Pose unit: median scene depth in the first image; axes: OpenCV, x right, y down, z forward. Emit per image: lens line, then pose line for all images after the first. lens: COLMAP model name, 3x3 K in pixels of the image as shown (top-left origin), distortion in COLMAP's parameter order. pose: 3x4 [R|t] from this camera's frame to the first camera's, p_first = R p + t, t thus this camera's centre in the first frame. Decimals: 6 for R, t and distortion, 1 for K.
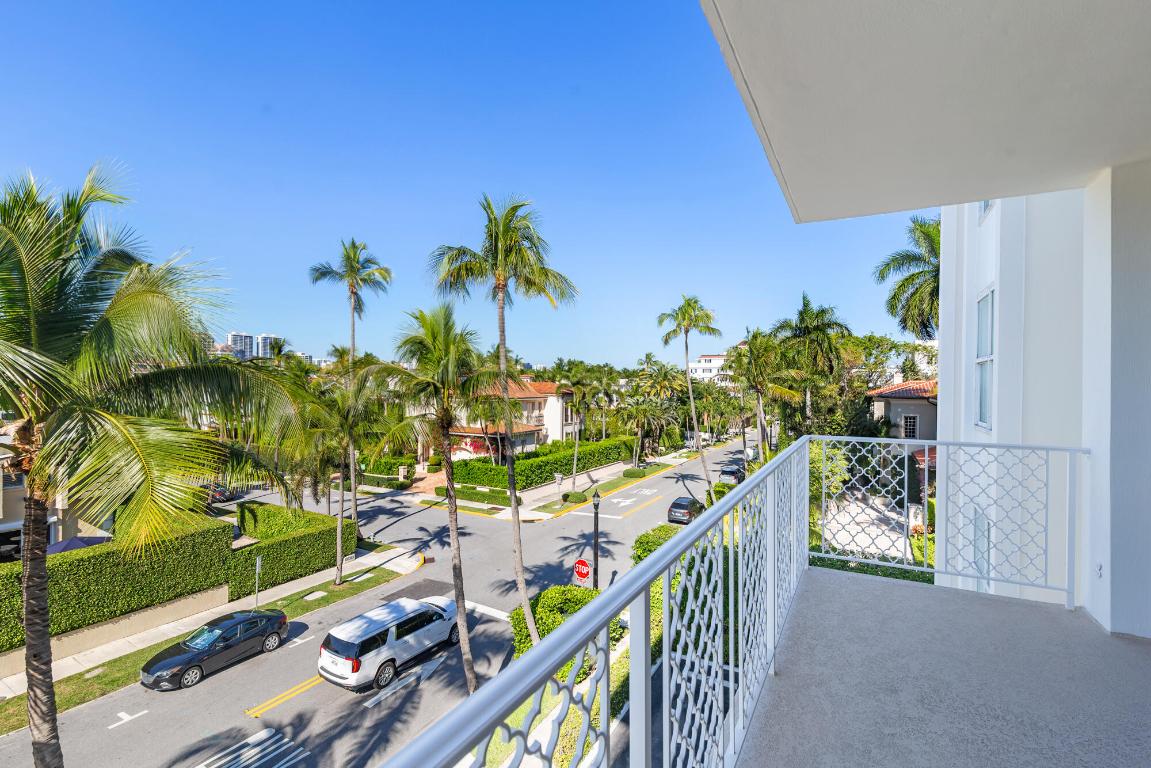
lens RADIAL K [[527.5, 0, 584.7], [0, 527.5, 380.6], [0, 0, 1]] dist [-0.001190, -0.001071]
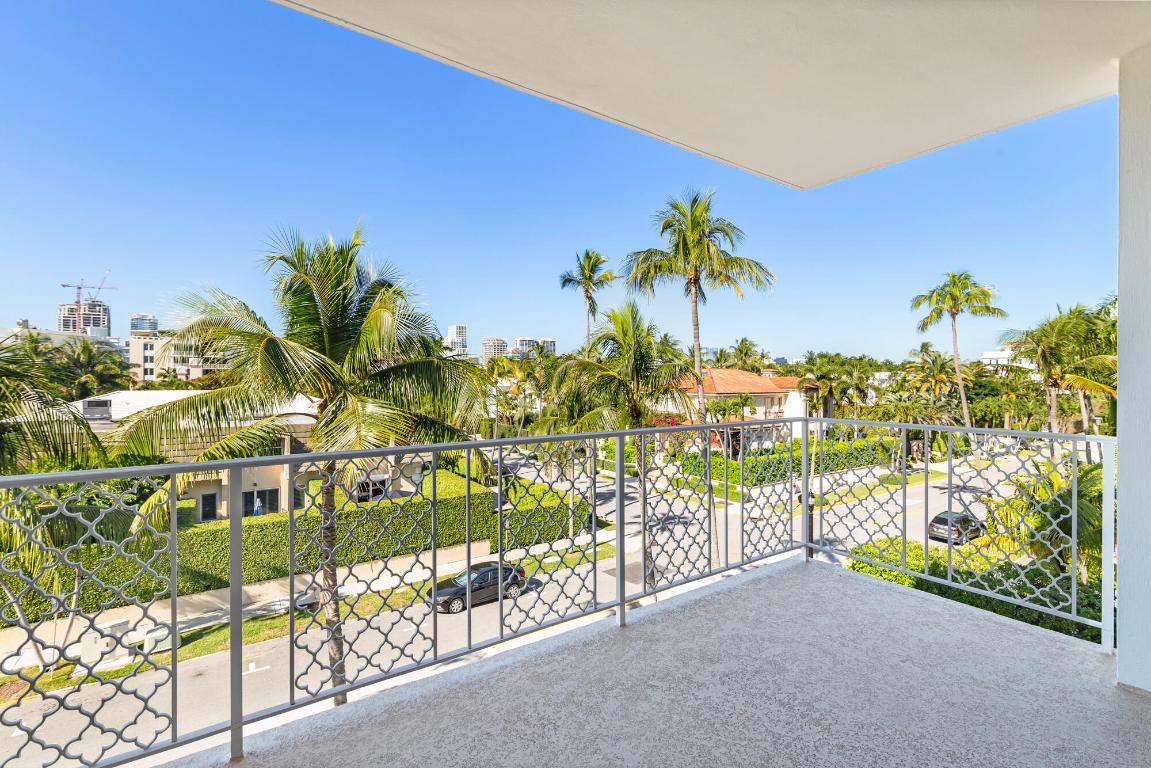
lens RADIAL K [[527.5, 0, 594.8], [0, 527.5, 377.8], [0, 0, 1]] dist [-0.001190, -0.001071]
pose [[0.895337, -0.006136, -0.445348, 0.078131], [0.007288, 0.999973, 0.000873, 0.004909], [0.445330, -0.004027, 0.895357, 0.001324]]
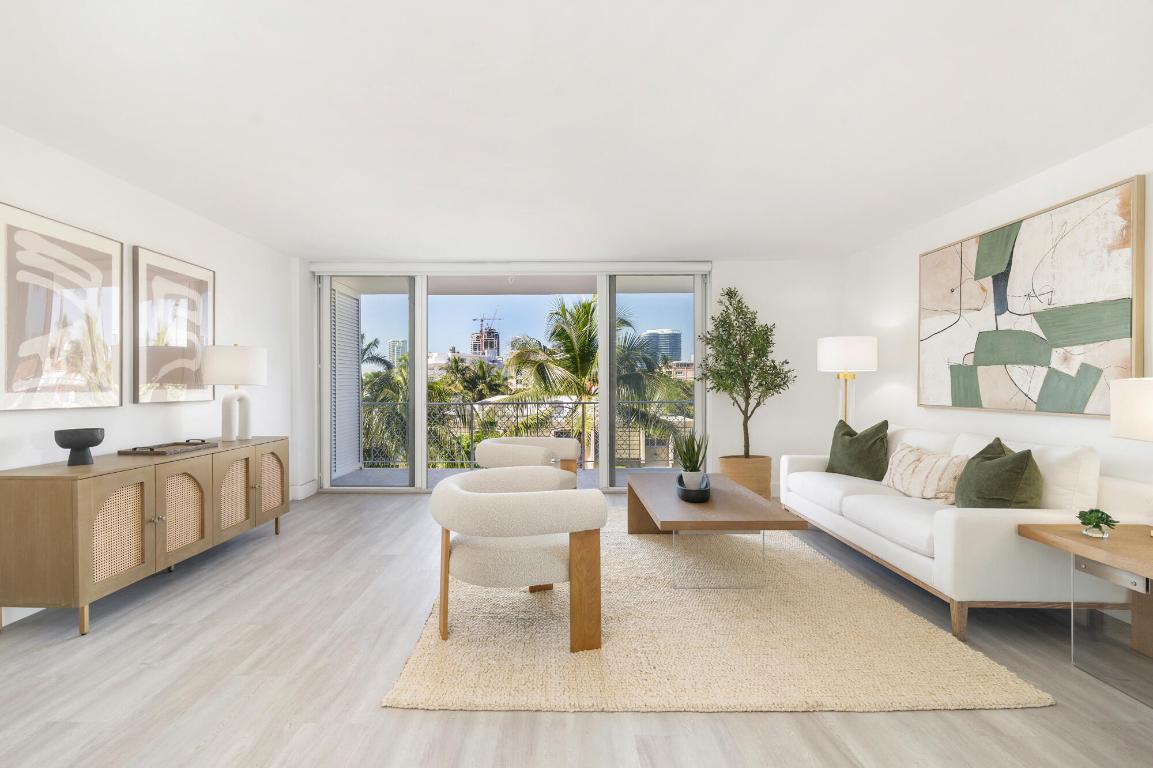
lens RADIAL K [[523.9, 0, 550.9], [0, 523.9, 389.2], [0, 0, 1]] dist [0.000358, -0.003184]
pose [[0.449716, -0.003254, -0.893166, 0.274362], [0.011507, 0.999931, 0.002150, 0.006656], [0.893097, -0.011244, 0.449723, -0.046504]]
